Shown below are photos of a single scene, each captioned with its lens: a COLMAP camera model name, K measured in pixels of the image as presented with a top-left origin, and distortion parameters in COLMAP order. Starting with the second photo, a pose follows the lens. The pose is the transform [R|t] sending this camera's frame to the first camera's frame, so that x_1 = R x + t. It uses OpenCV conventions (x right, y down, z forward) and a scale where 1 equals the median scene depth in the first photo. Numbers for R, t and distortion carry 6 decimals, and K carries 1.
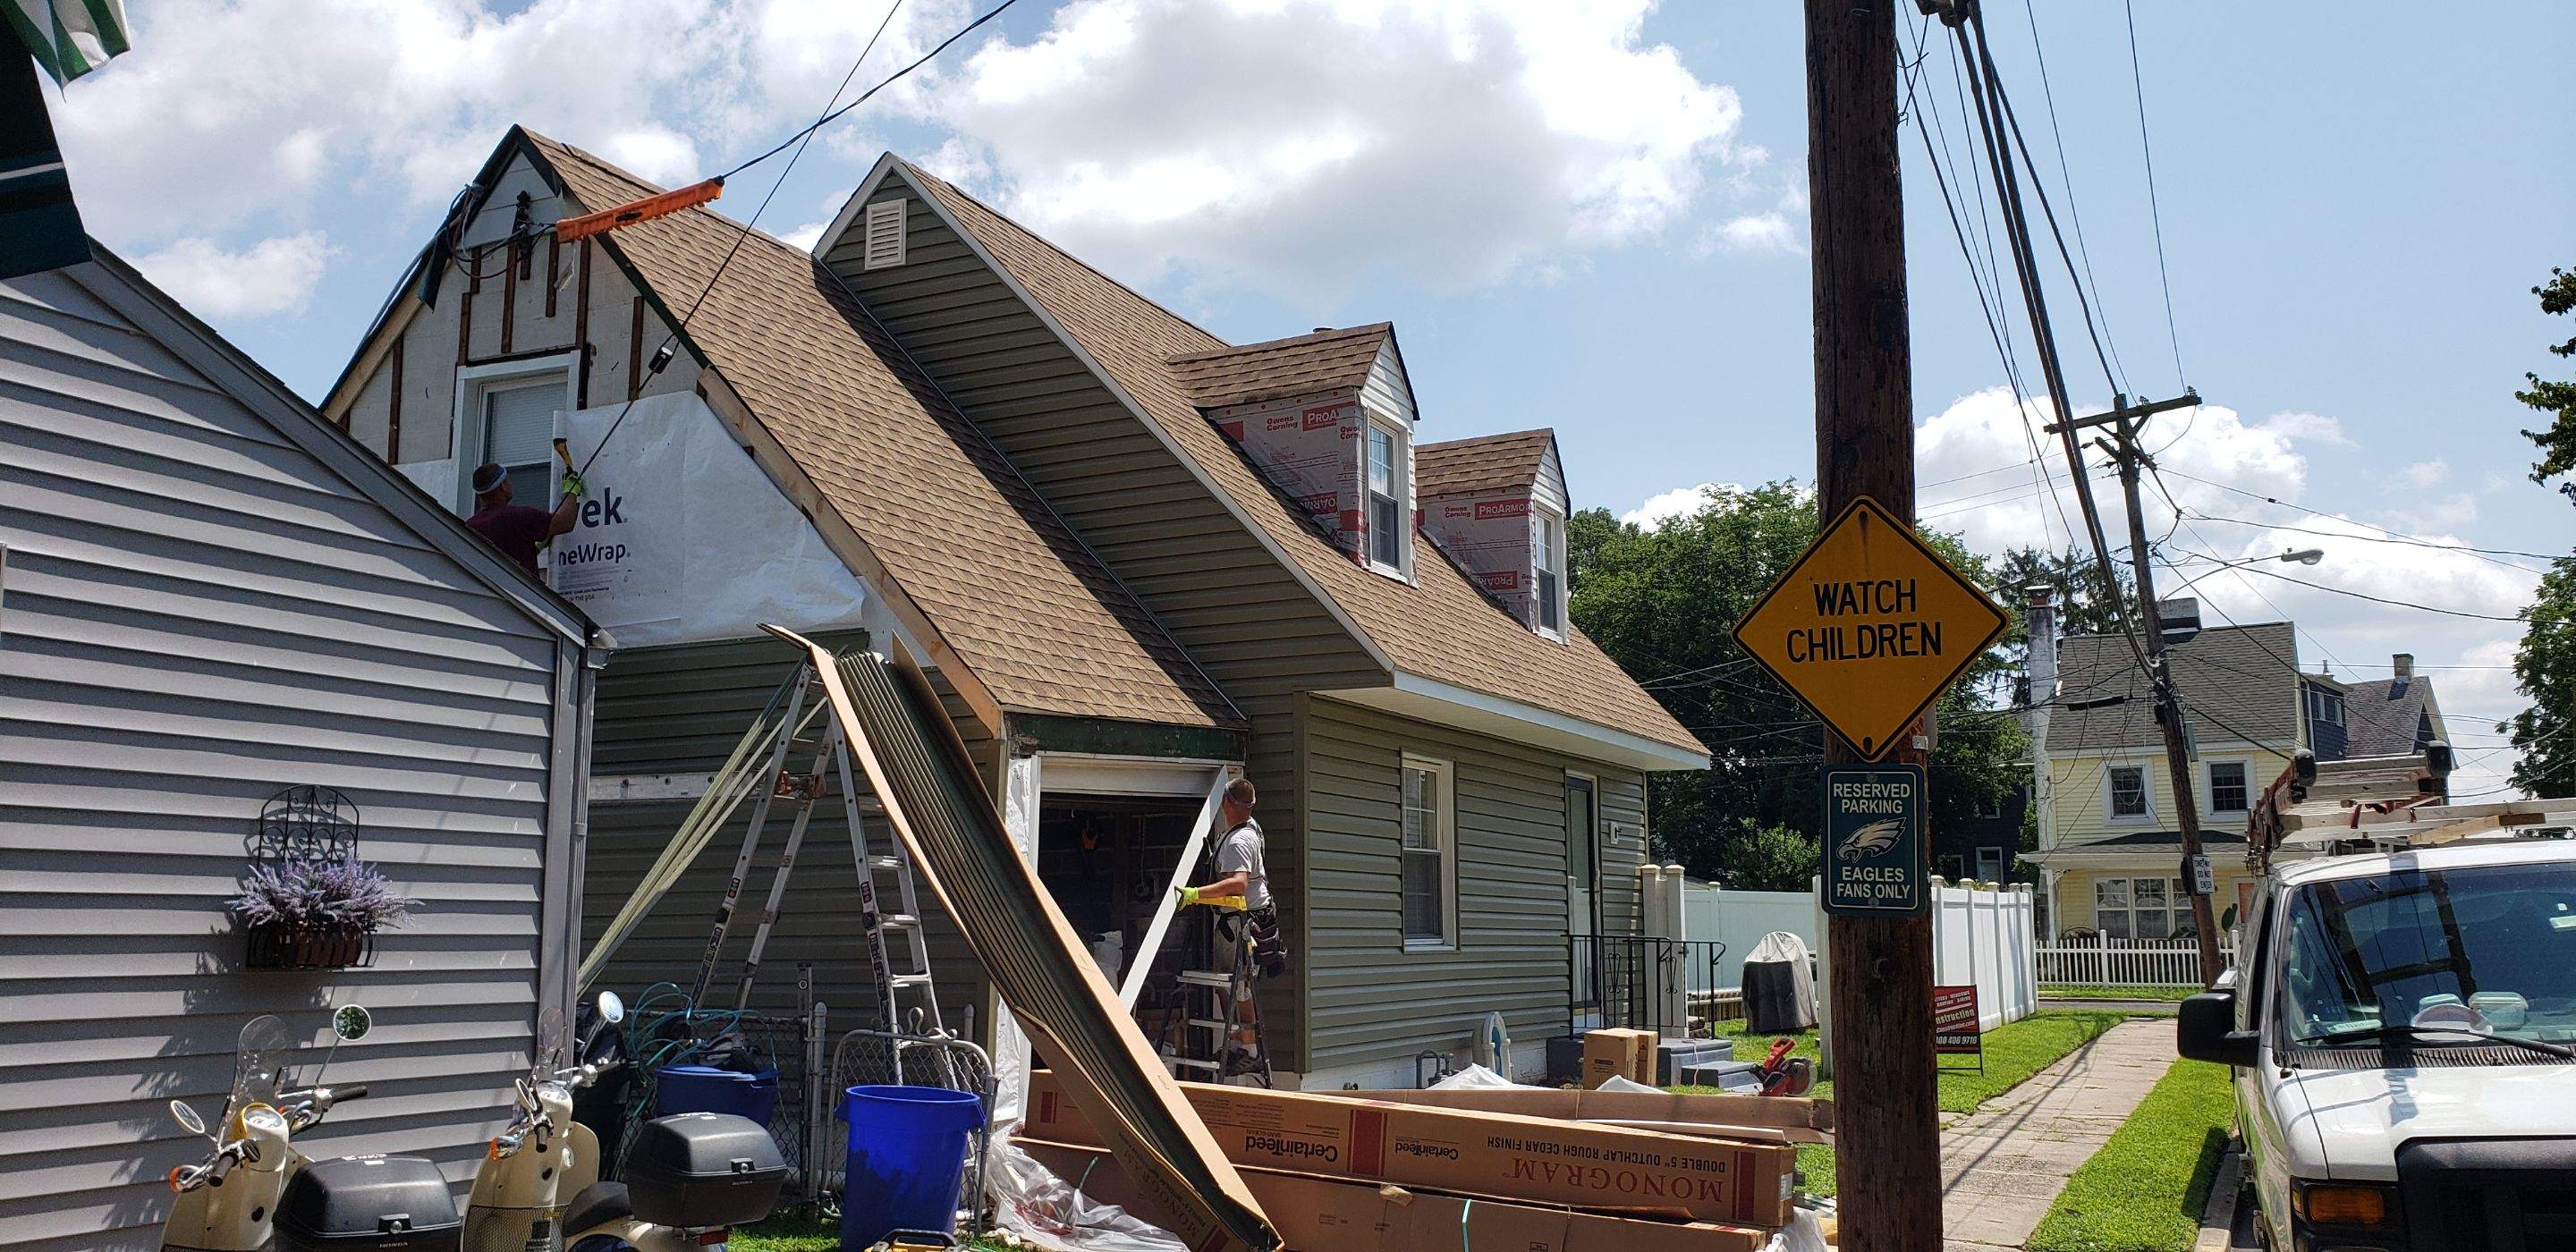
lens RADIAL K [[1989.6, 0, 1268.2], [0, 1989.6, 607.4], [0, 0, 1]] dist [0.026477, -0.017959]
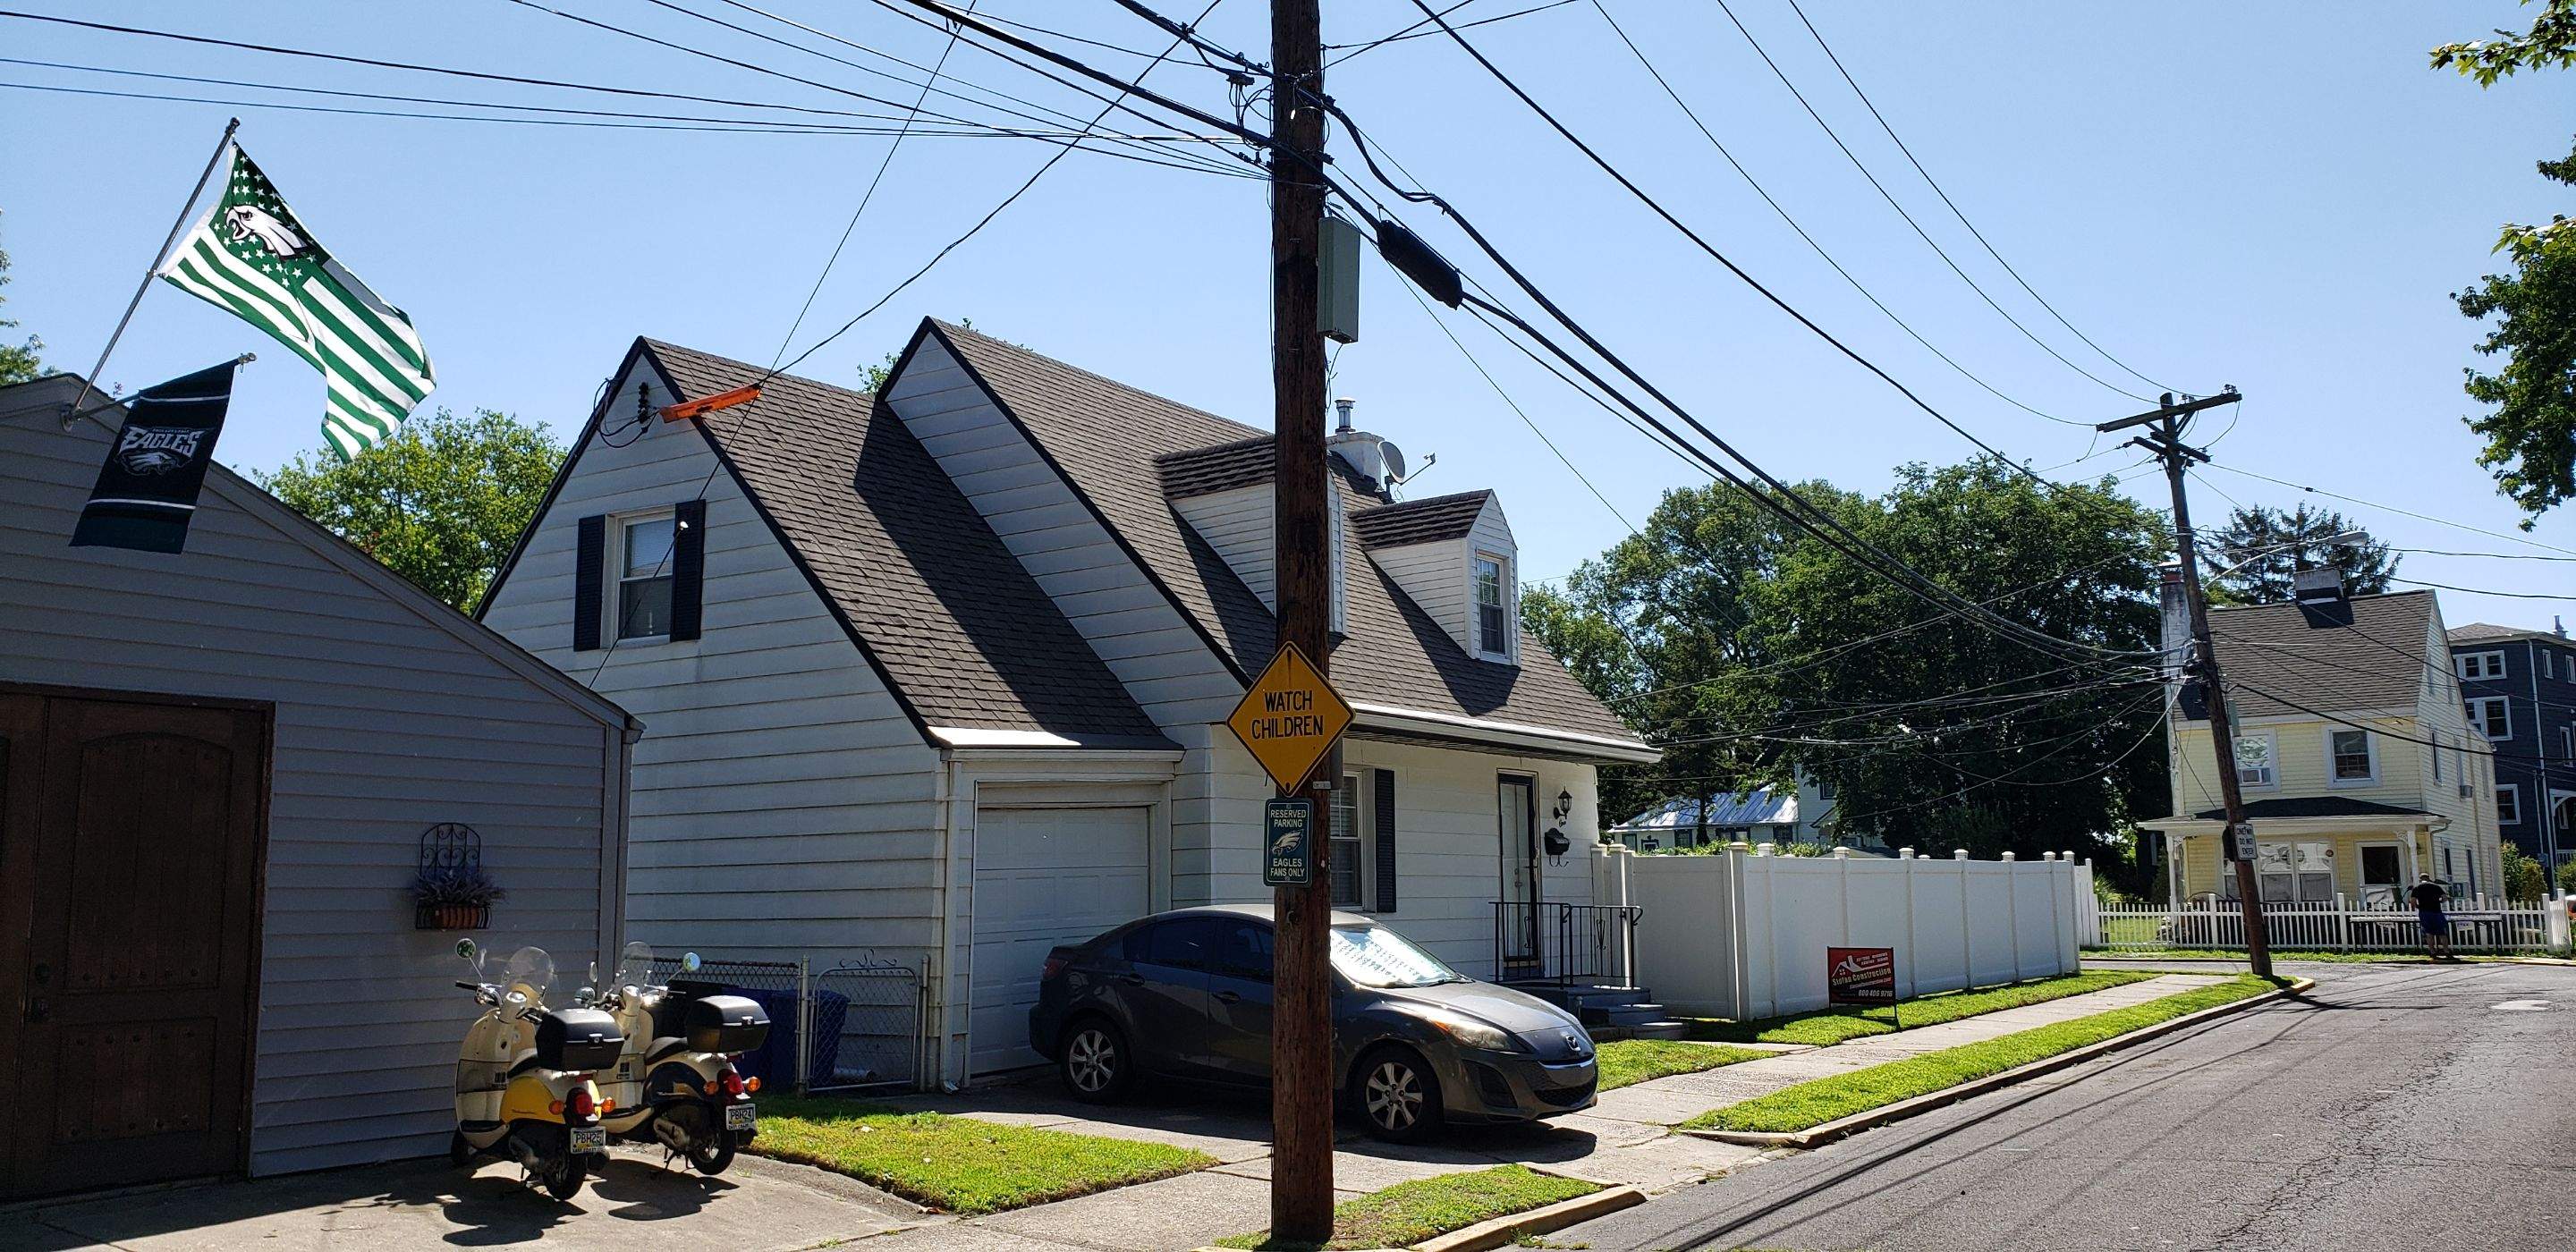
lens RADIAL K [[1989.6, 0, 1267.3], [0, 1989.6, 622.9], [0, 0, 1]] dist [0.026477, -0.017959]
pose [[0.989984, -0.028158, -0.138346, 0.171472], [0.031055, 0.999340, 0.018831, -0.034627], [0.137725, -0.022939, 0.990205, -0.229616]]
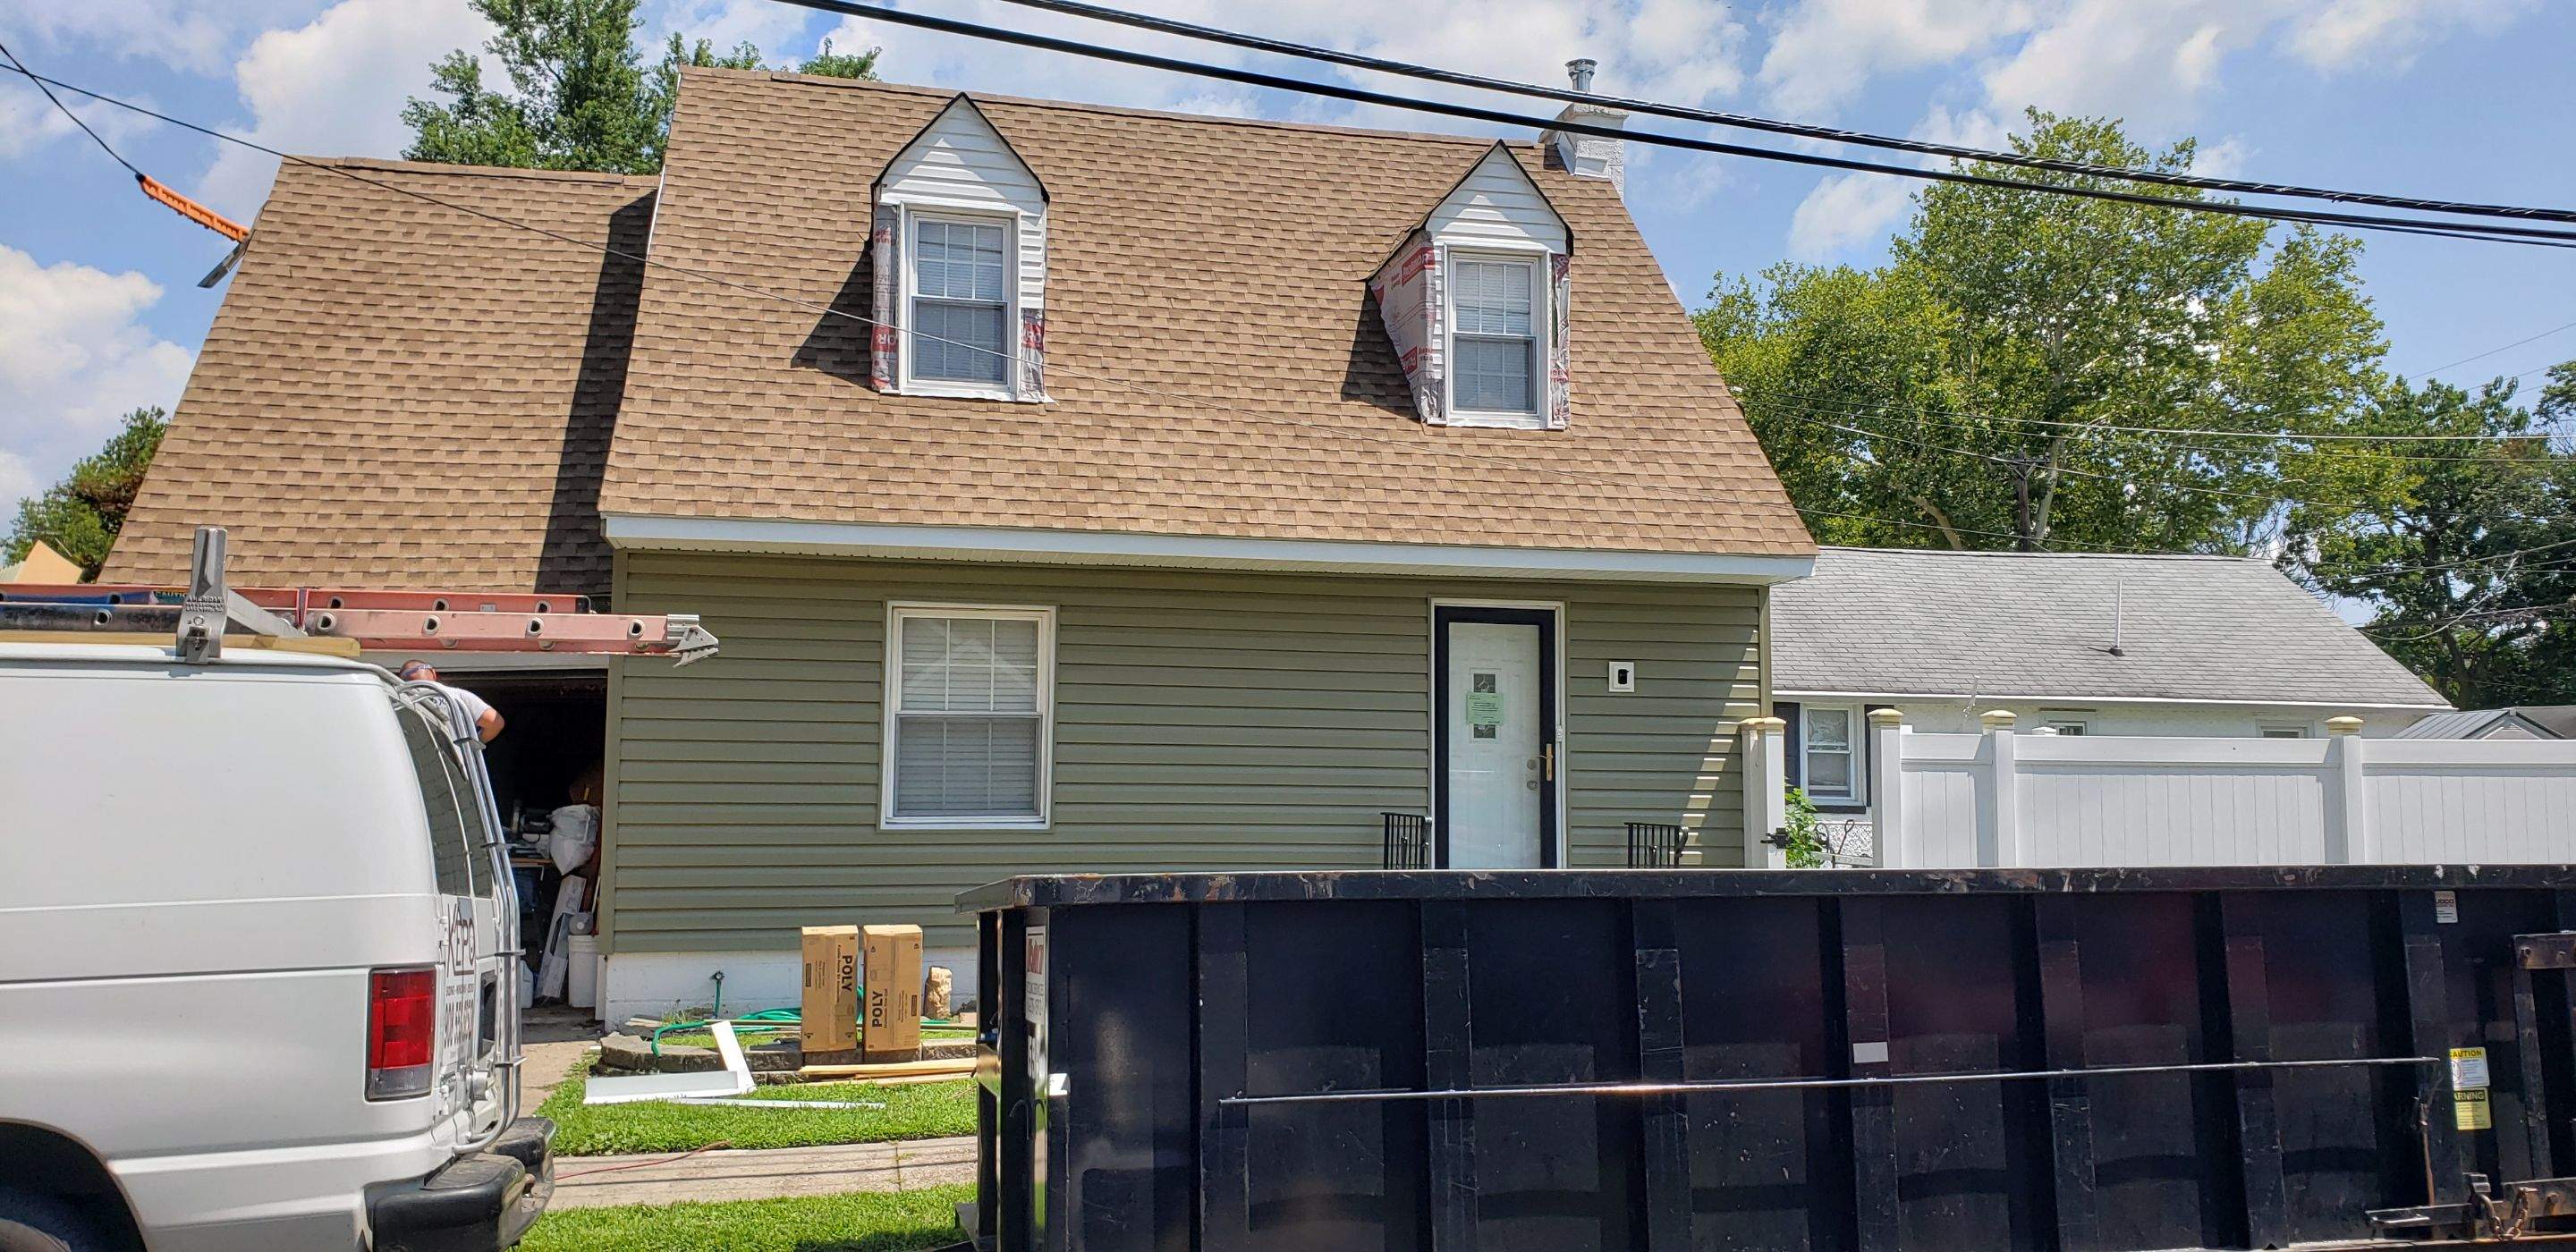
lens RADIAL K [[1989.6, 0, 1286.8], [0, 1989.6, 641.1], [0, 0, 1]] dist [0.026477, -0.017959]
pose [[0.650210, -0.062158, -0.757207, 0.624128], [0.116532, 0.993014, 0.018551, 0.069934], [0.750764, -0.100301, 0.652911, 0.415051]]
